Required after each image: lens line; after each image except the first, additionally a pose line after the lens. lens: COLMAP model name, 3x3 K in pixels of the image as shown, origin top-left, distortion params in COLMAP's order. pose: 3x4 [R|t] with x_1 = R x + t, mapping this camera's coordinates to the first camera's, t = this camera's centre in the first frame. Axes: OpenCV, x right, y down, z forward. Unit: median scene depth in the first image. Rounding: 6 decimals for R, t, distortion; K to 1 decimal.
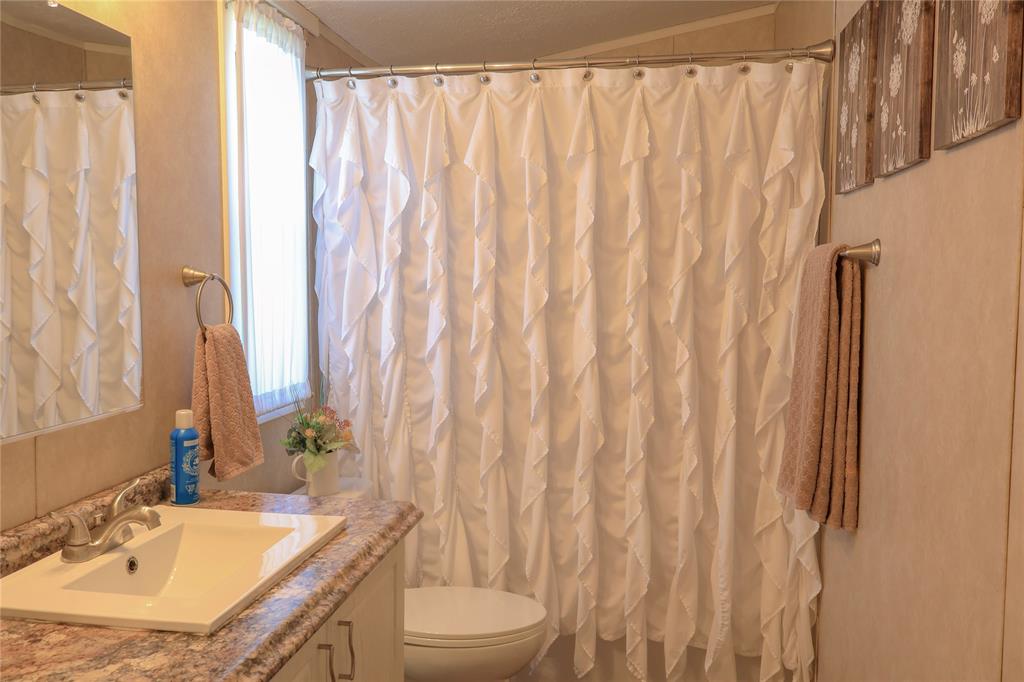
lens RADIAL K [[848.2, 0, 513.7], [0, 848.2, 333.7], [0, 0, 1]] dist [0.007218, 0.003867]
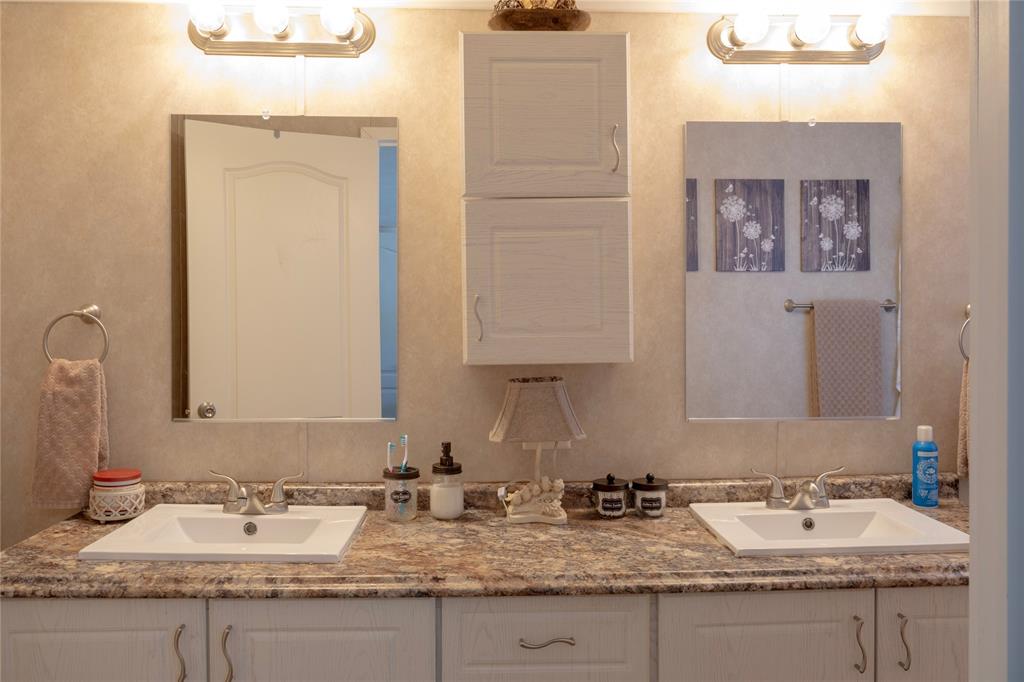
lens RADIAL K [[848.2, 0, 510.5], [0, 848.2, 337.5], [0, 0, 1]] dist [0.007218, 0.003867]
pose [[0.193679, 0.007137, -0.981039, 0.691111], [-0.050337, 0.998729, -0.002672, -0.000086], [0.979773, 0.049900, 0.193792, 0.215976]]
